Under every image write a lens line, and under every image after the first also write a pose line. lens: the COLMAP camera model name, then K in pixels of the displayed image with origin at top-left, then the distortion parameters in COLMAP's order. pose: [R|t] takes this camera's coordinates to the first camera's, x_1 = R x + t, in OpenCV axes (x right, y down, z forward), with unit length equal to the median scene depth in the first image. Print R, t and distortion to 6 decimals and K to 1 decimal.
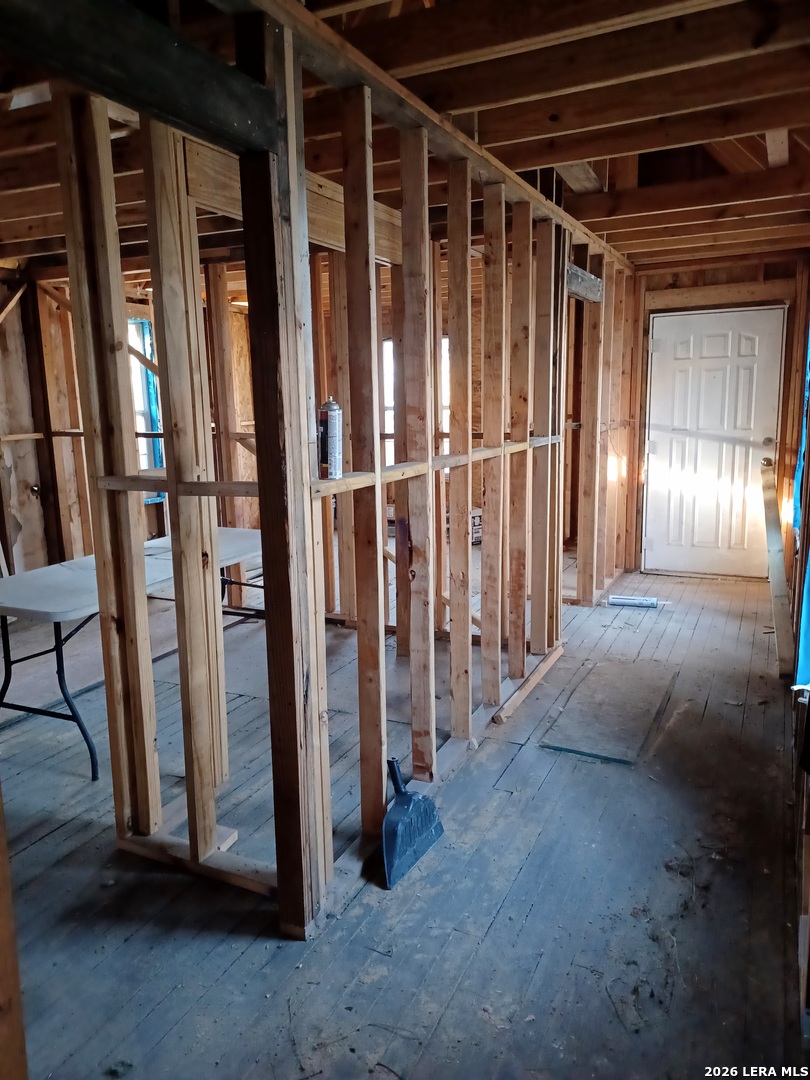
lens RADIAL K [[785.3, 0, 386.6], [0, 785.3, 523.7], [0, 0, 1]] dist [0.075889, -0.048199]
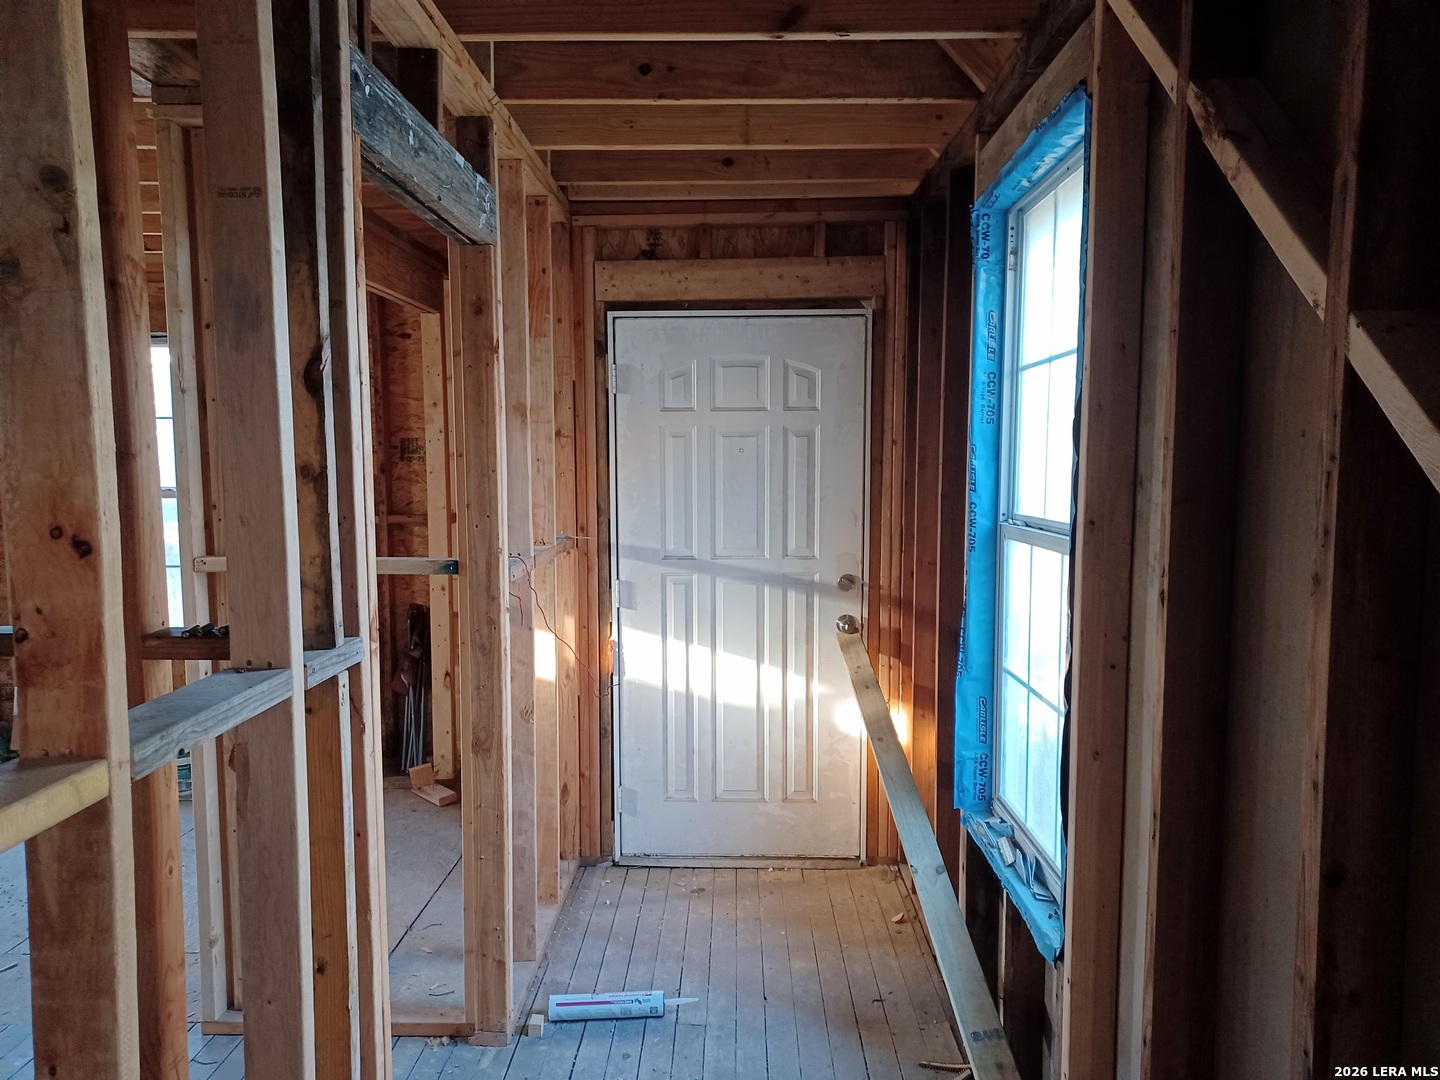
lens RADIAL K [[1047.0, 0, 720.1], [0, 1047.0, 562.1], [0, 0, 1]] dist [0.075889, -0.048199]
pose [[0.904812, -0.024180, 0.425123, 0.130653], [0.052346, 0.997130, -0.054695, -0.083165], [-0.422581, 0.071742, 0.903481, 0.440866]]
